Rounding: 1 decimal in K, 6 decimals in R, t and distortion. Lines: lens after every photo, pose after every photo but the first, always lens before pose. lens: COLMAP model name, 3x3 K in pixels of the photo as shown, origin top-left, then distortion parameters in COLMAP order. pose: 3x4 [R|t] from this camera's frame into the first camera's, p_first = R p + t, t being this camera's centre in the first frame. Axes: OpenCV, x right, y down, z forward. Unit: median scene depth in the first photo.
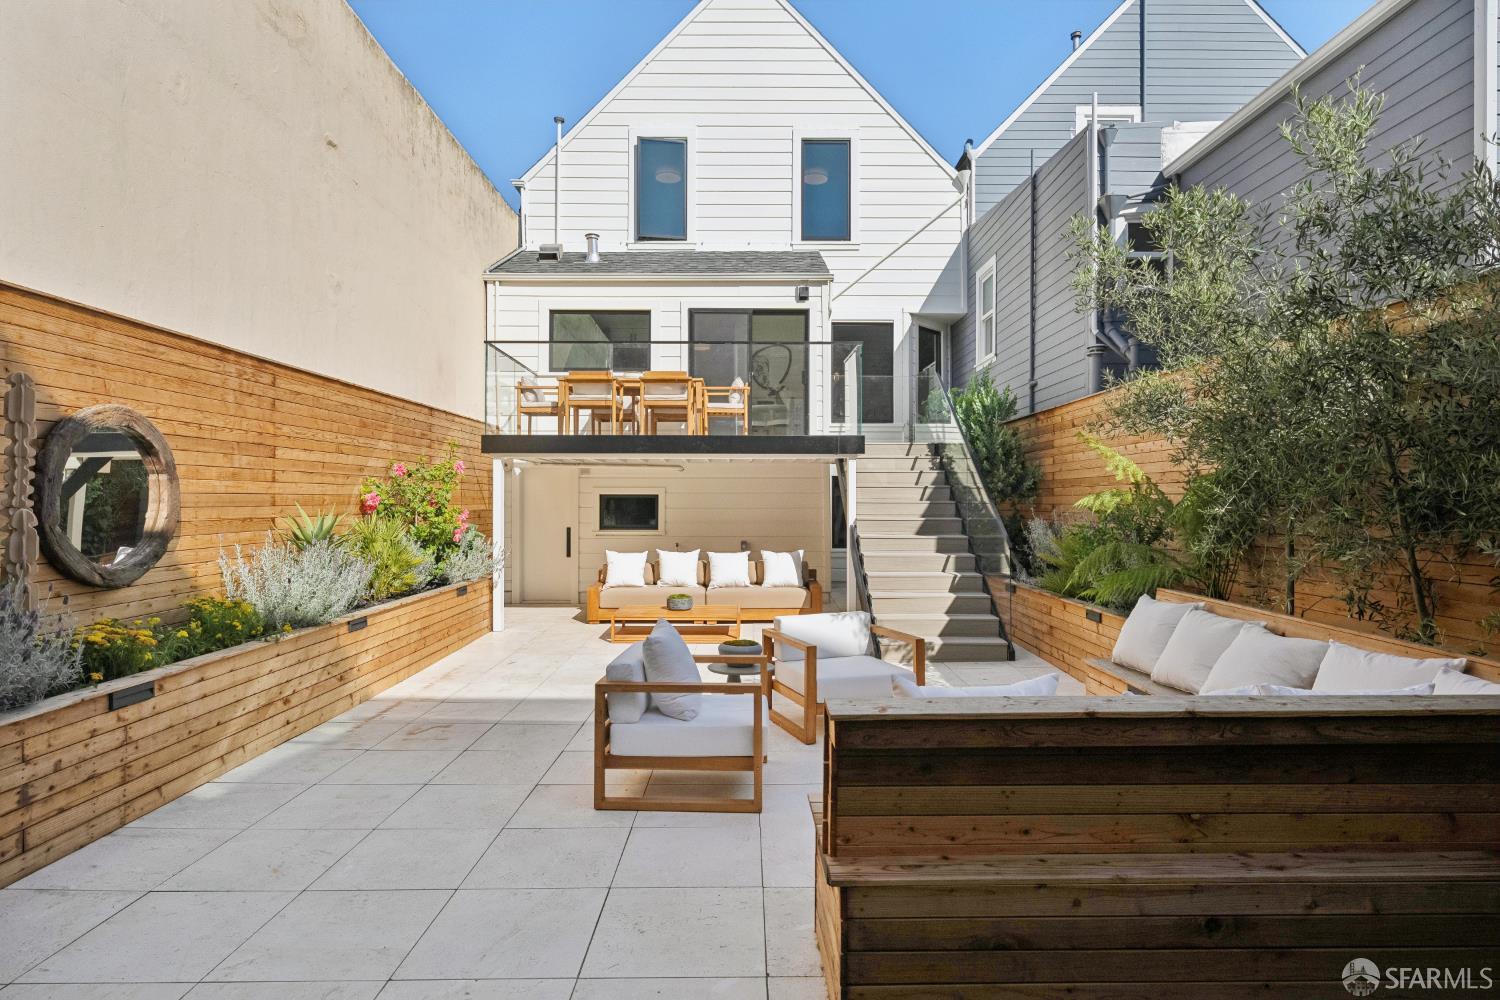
lens RADIAL K [[799.8, 0, 754.0], [0, 799.8, 493.9], [0, 0, 1]] dist [0.001284, -0.000059]
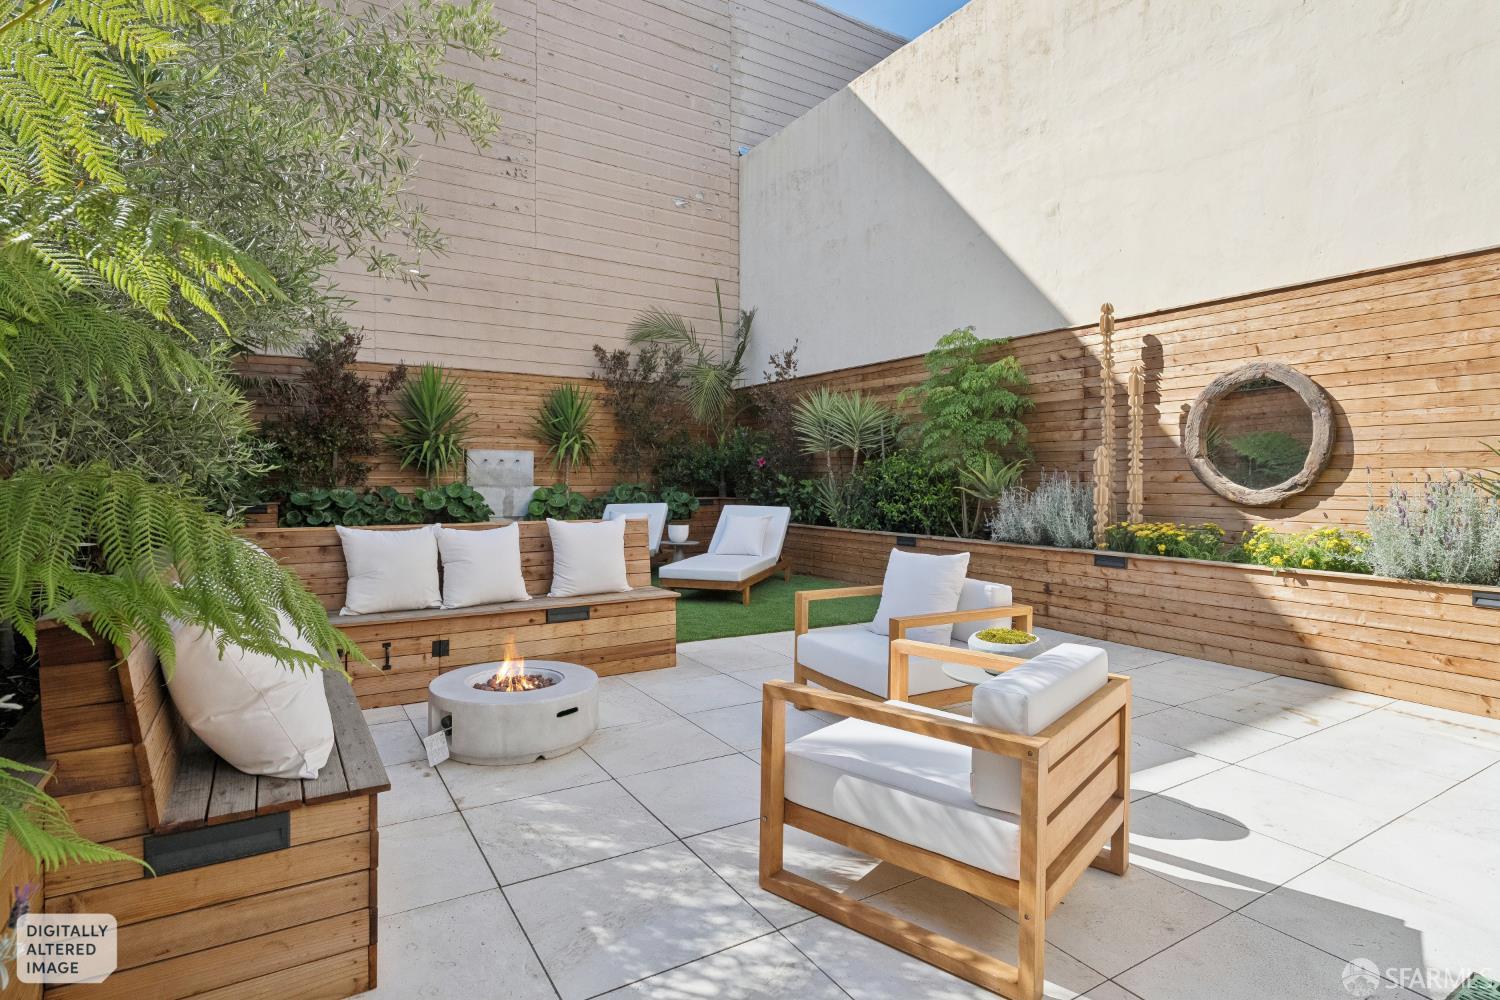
lens RADIAL K [[774.0, 0, 751.5], [0, 774.0, 479.8], [0, 0, 1]] dist [0.001237, -0.000081]
pose [[-0.852948, -0.002127, -0.521991, 0.256693], [0.001249, 0.999981, -0.006116, 0.039376], [0.521994, -0.005869, -0.852929, 0.785021]]
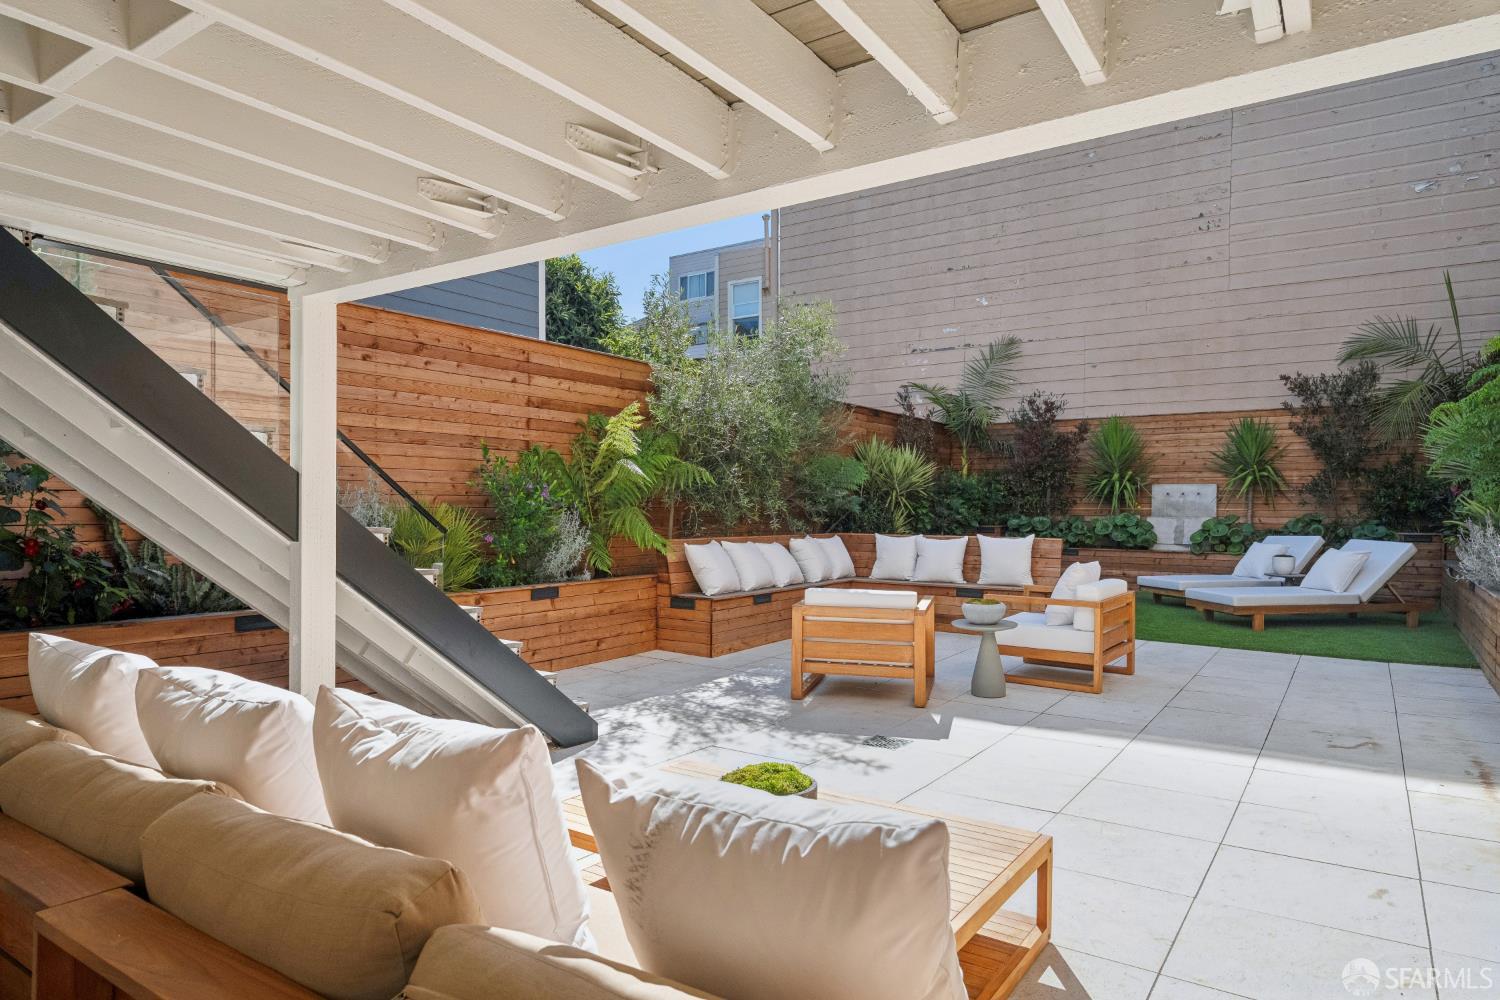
lens RADIAL K [[887.9, 0, 752.9], [0, 887.9, 525.1], [0, 0, 1]] dist [0.000045, -0.000391]
pose [[-0.818155, -0.017069, 0.574745, -0.245148], [-0.010722, 0.999838, 0.014430, 0.041536], [-0.574898, 0.005644, -0.818205, 1.183442]]
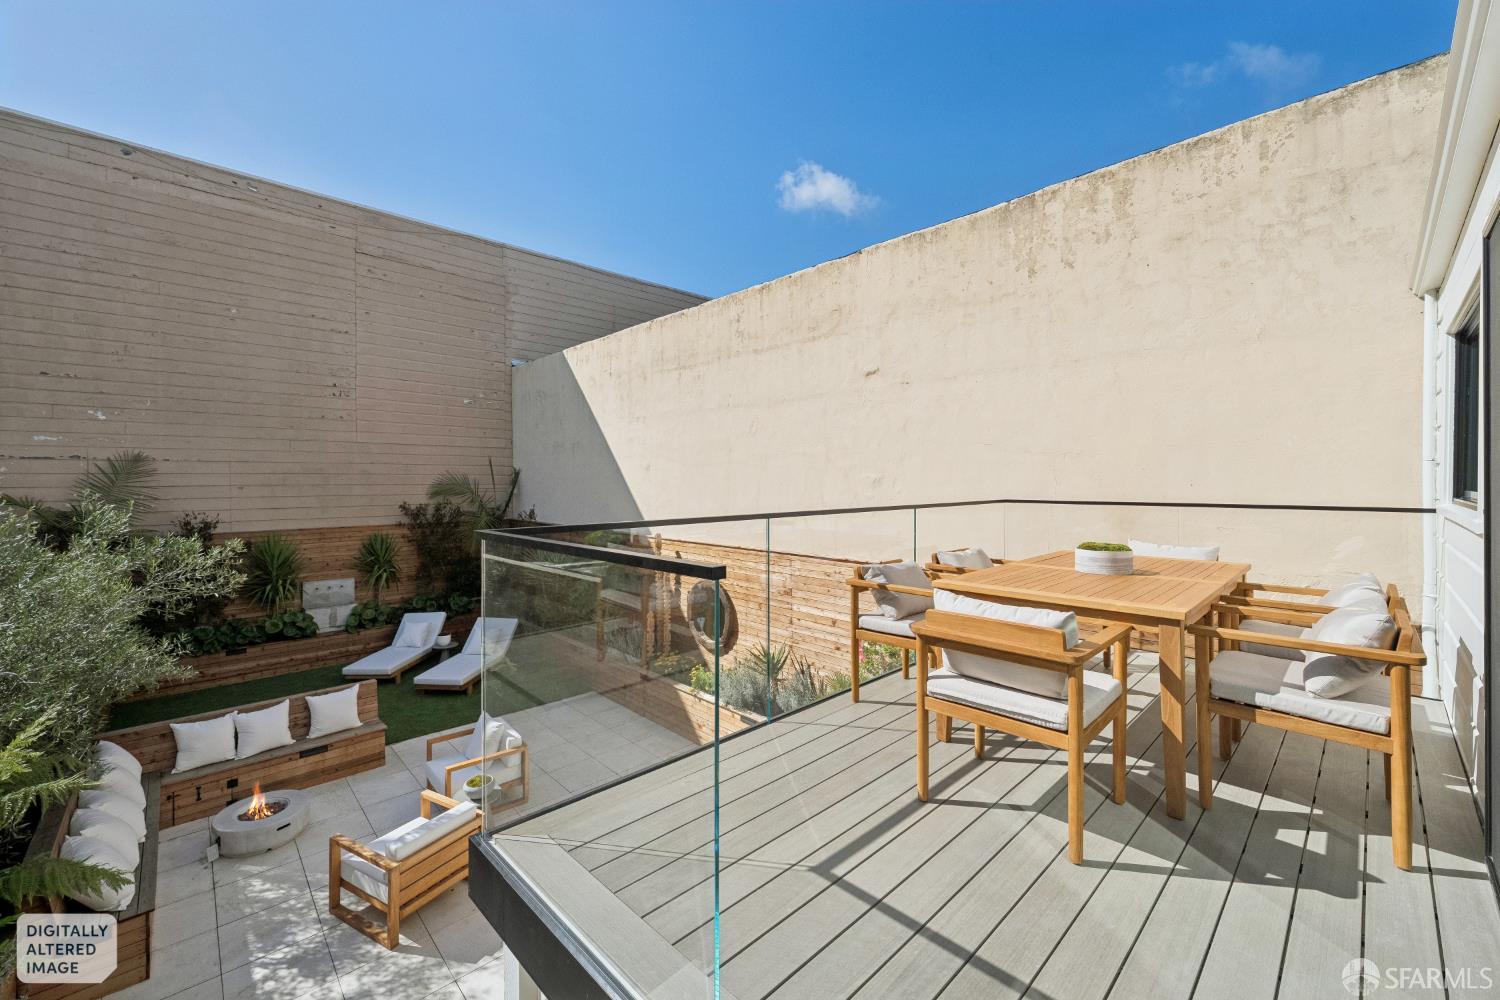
lens RADIAL K [[600.7, 0, 748.9], [0, 600.7, 482.3], [0, 0, 1]] dist [-0.002016, -0.000137]
pose [[-0.729330, 0.004879, -0.684145, 0.211939], [0.007603, 0.999971, -0.000974, -0.204074], [0.684120, -0.005912, -0.729345, 1.209442]]
